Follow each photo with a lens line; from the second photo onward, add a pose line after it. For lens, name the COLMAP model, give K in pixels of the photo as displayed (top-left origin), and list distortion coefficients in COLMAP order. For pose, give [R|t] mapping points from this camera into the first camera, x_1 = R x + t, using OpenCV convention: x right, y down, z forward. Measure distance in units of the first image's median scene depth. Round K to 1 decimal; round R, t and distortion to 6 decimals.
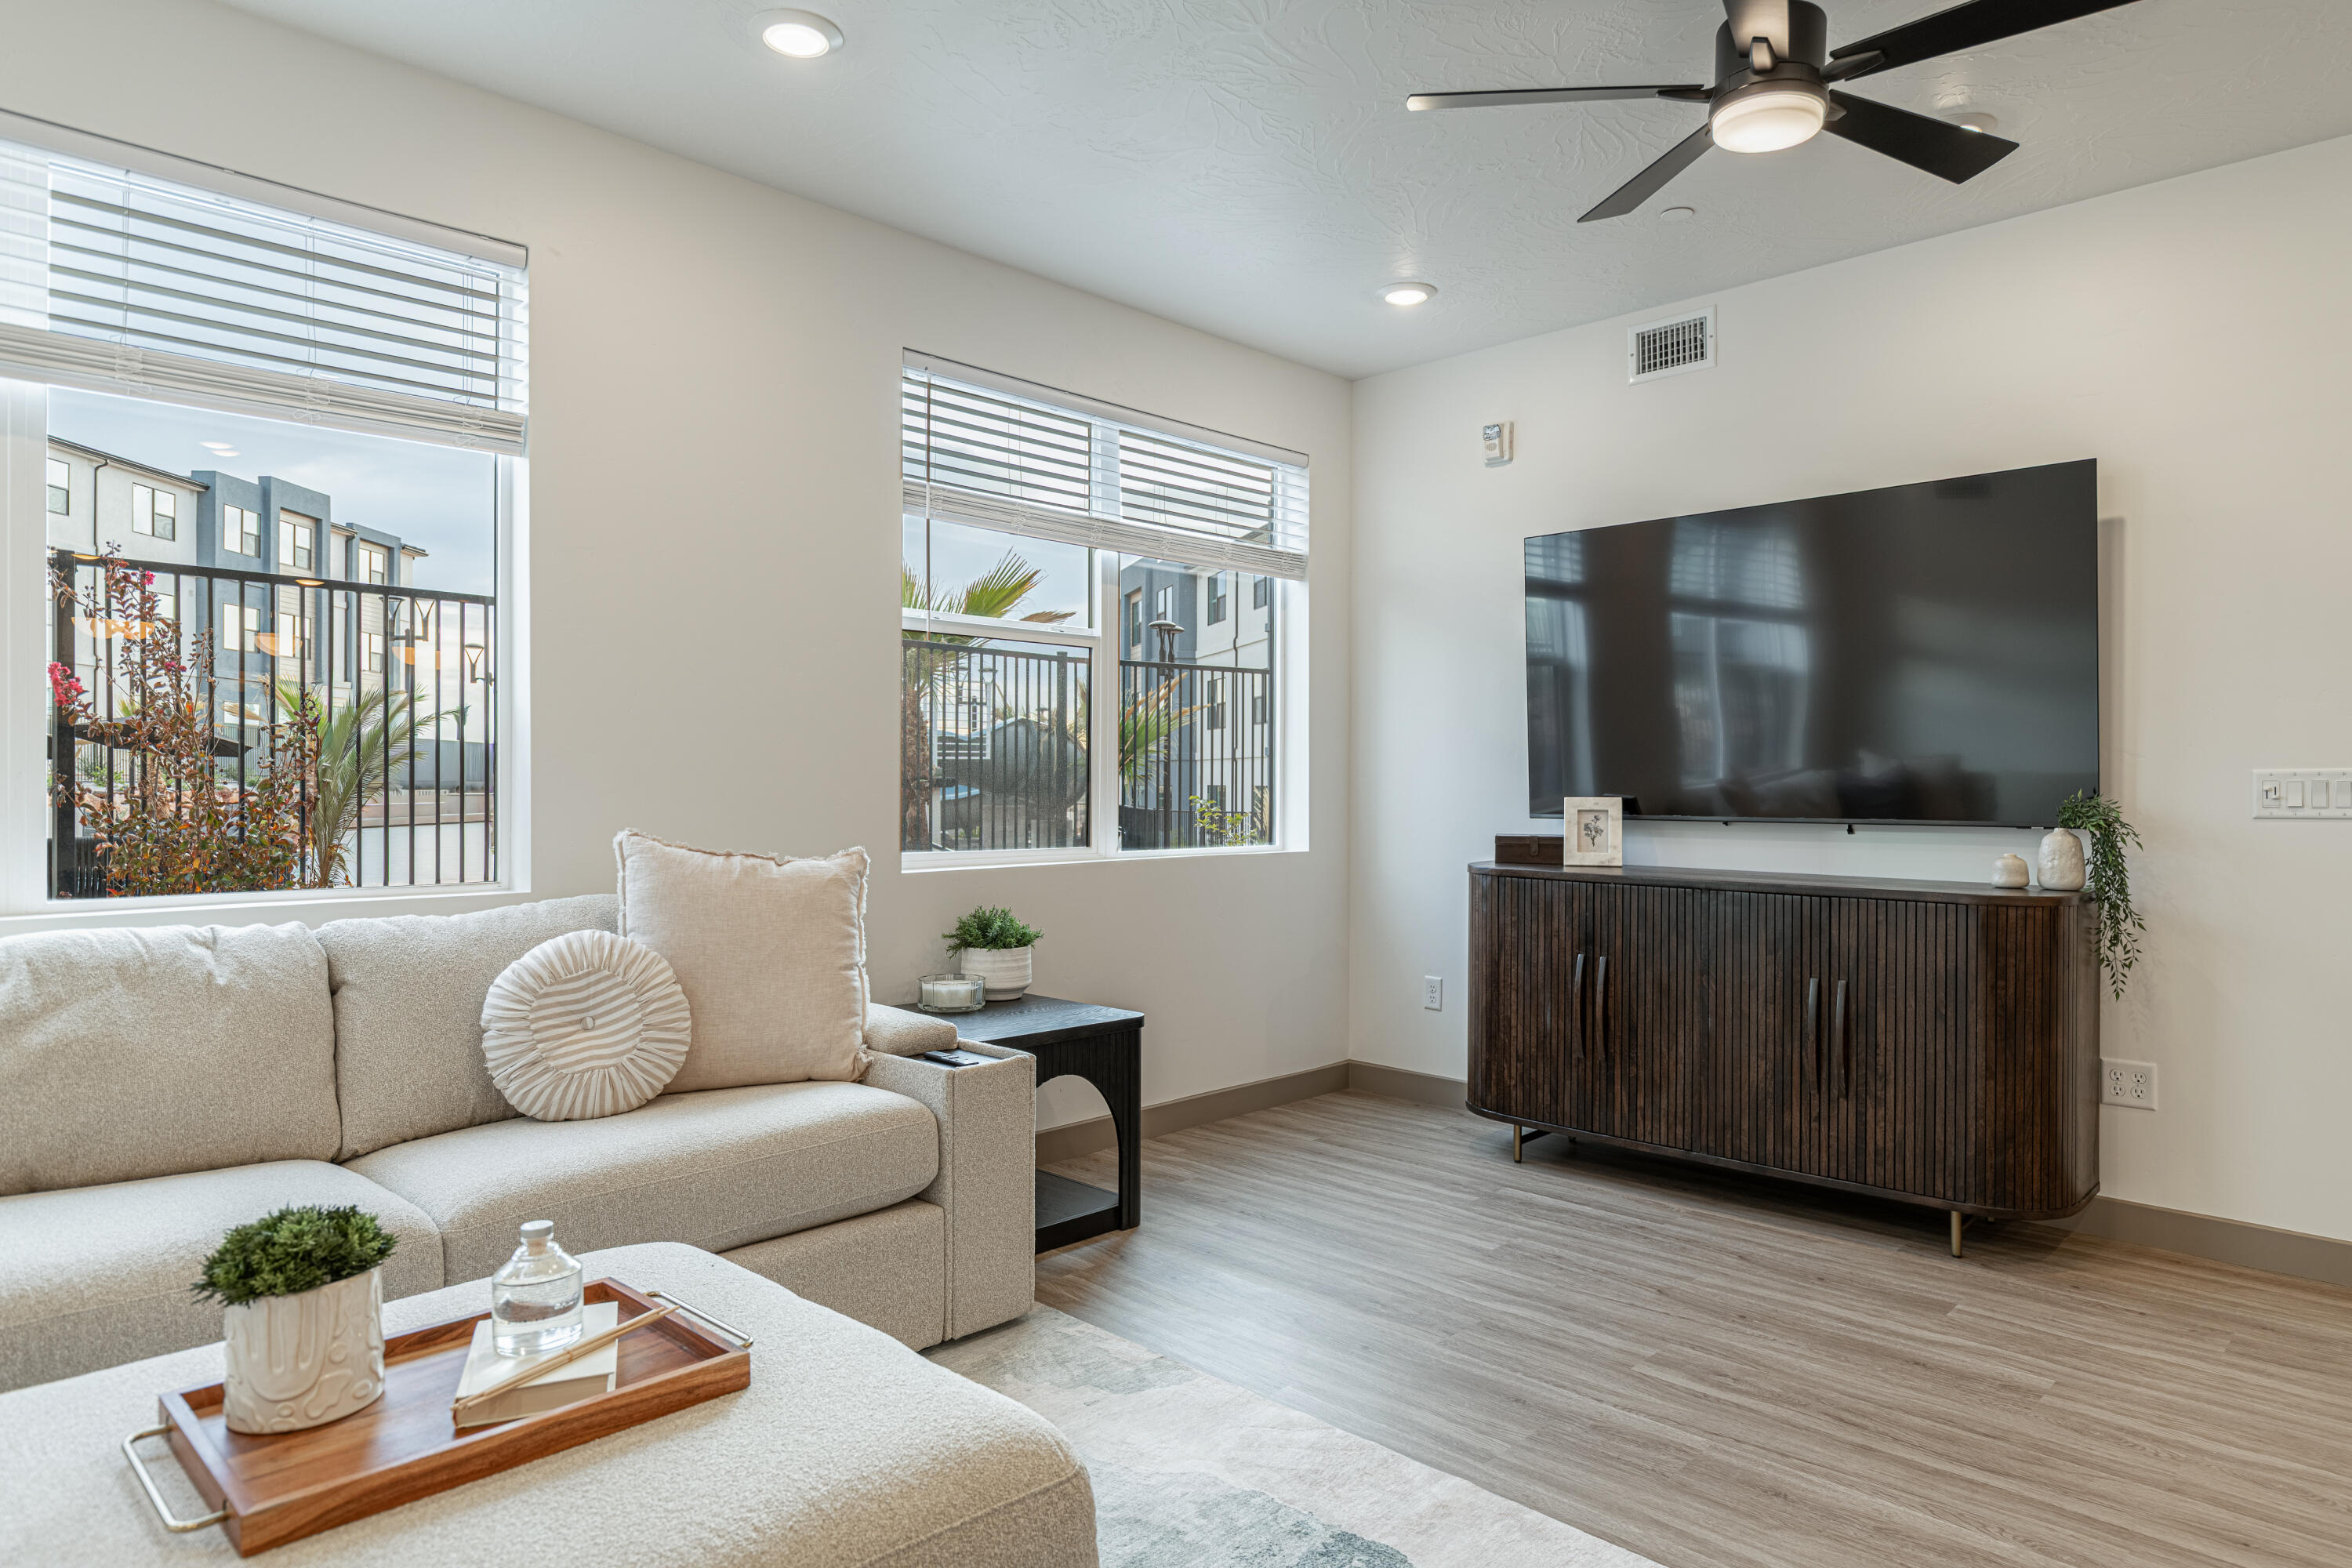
lens RADIAL K [[1430.5, 0, 1176.0], [0, 1430.5, 784.0], [0, 0, 1]] dist [-0.000468, 0.000116]
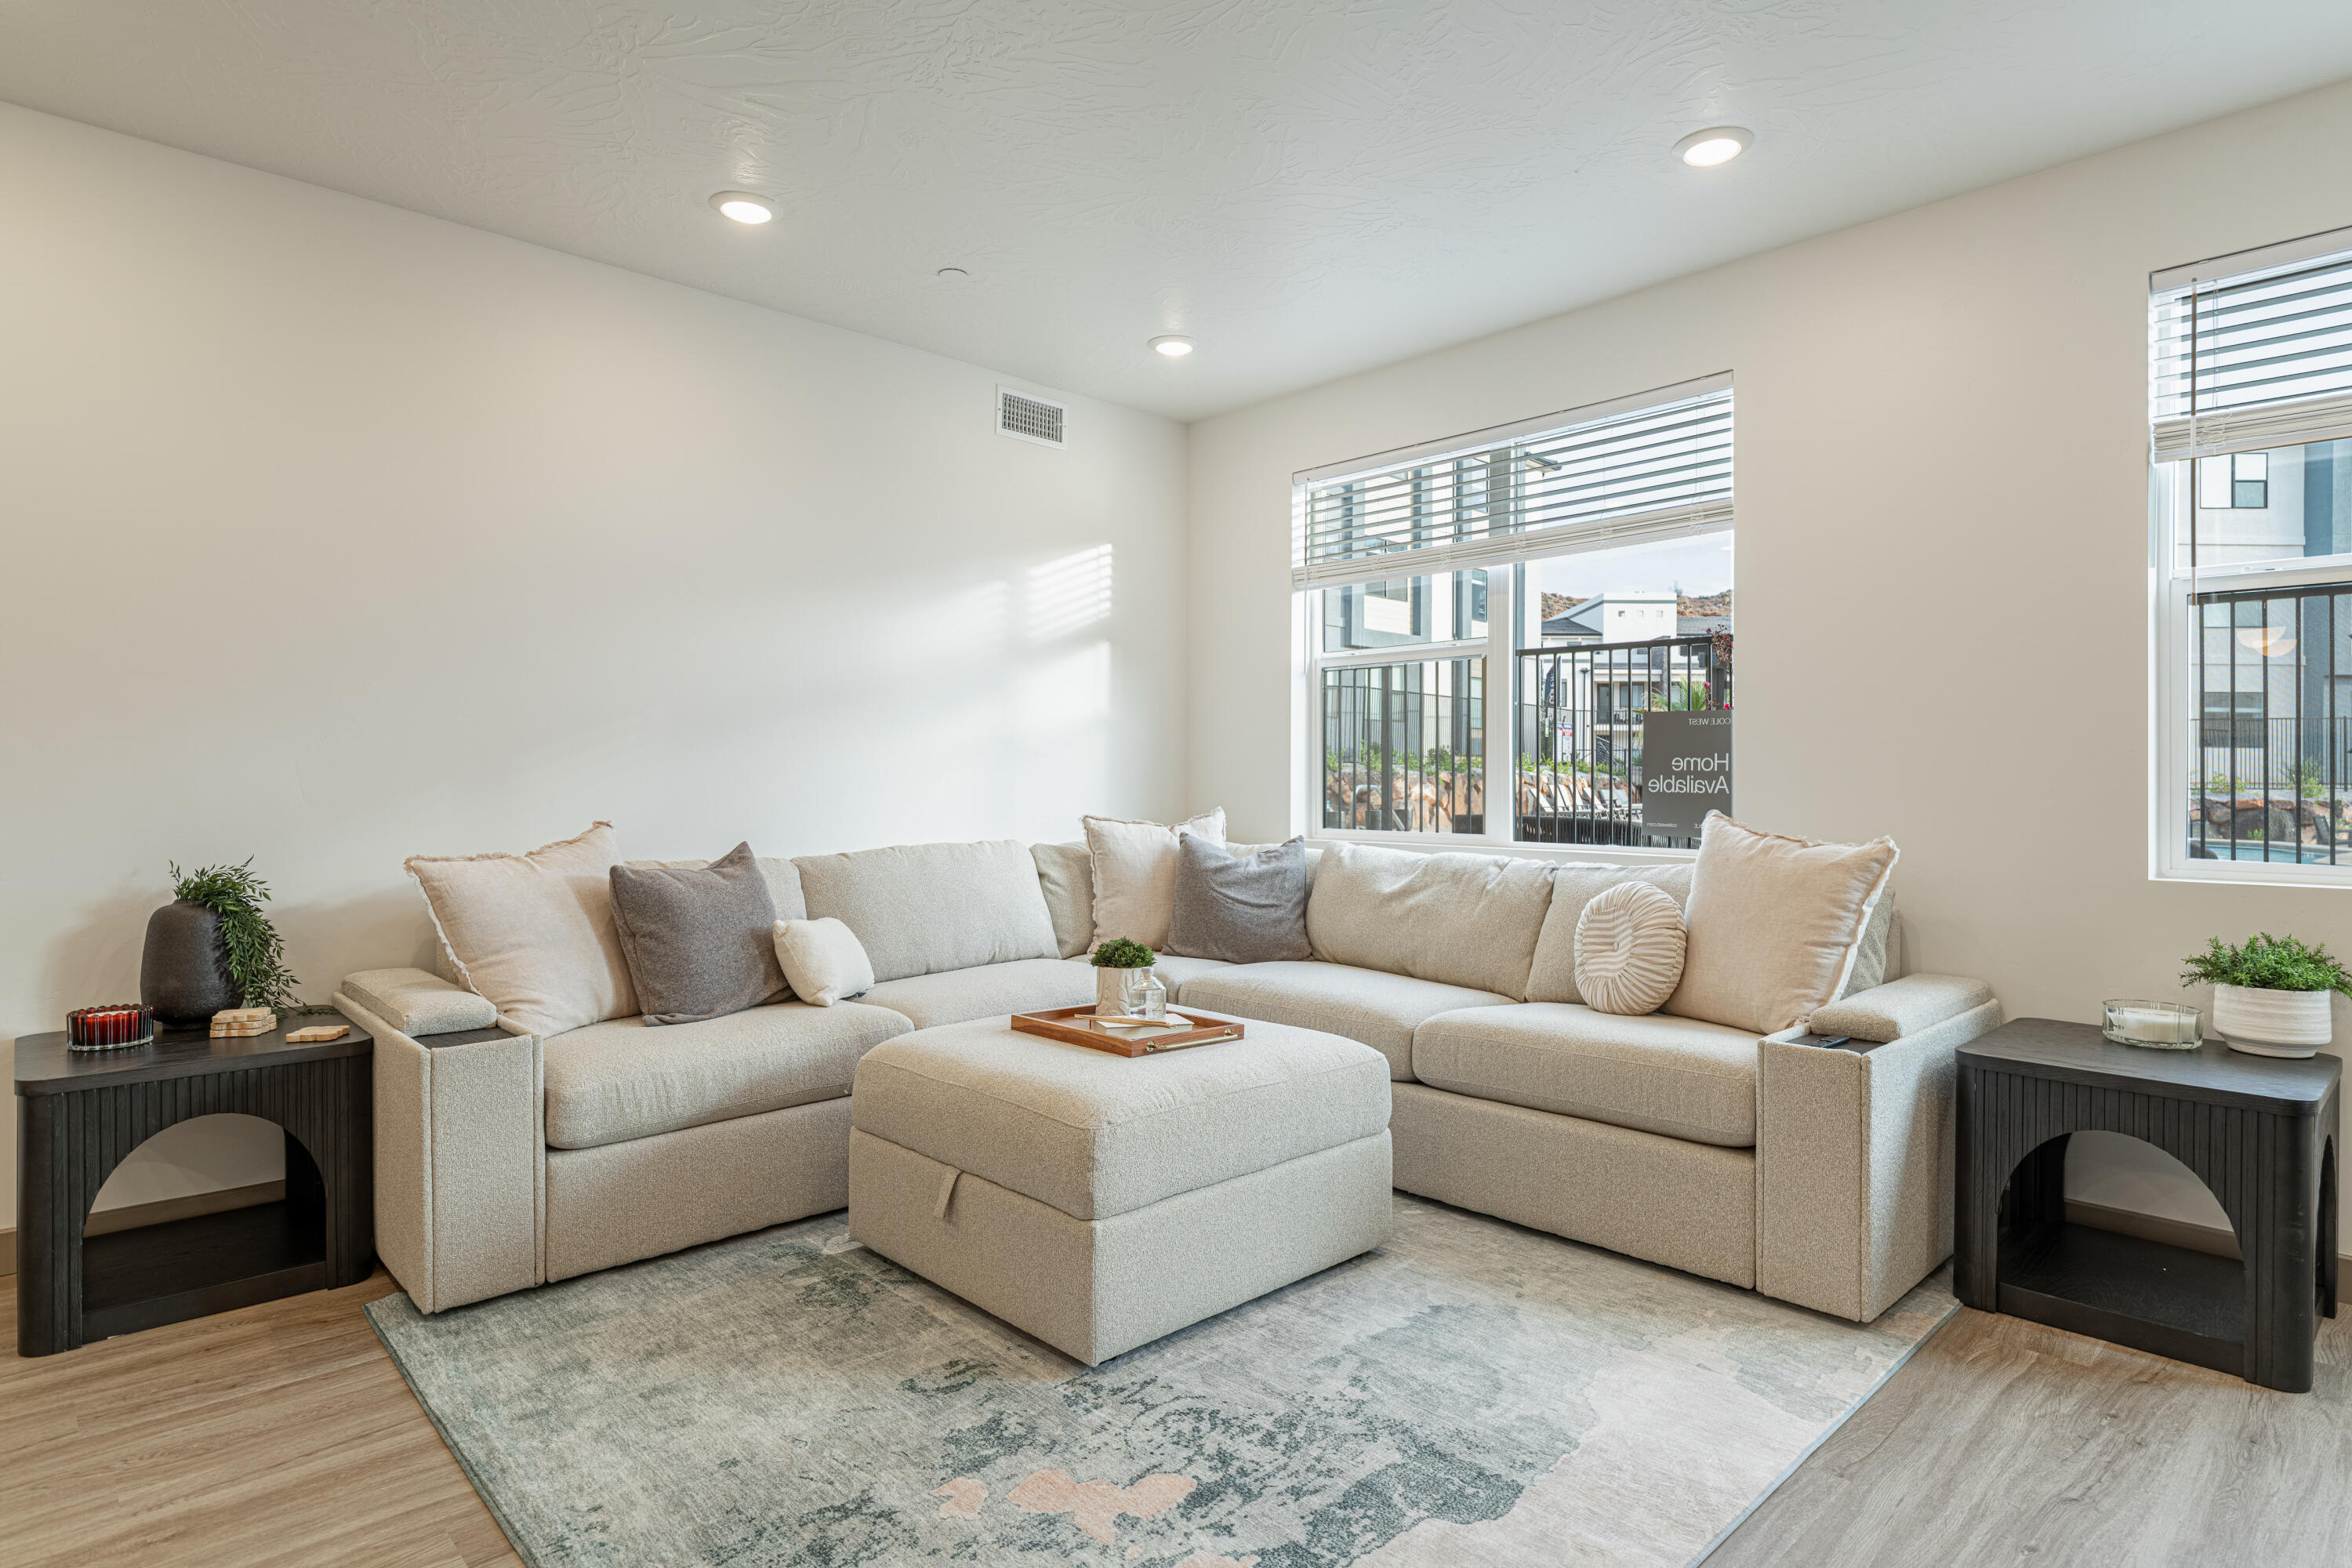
lens RADIAL K [[1222.2, 0, 1176.0], [0, 1222.2, 784.0], [0, 0, 1]] dist [-0.000354, -0.000004]
pose [[-0.041967, -0.004589, -0.999108, 0.781640], [-0.010629, 0.999935, -0.004146, 0.017924], [0.999062, 0.010446, -0.042013, 0.605836]]
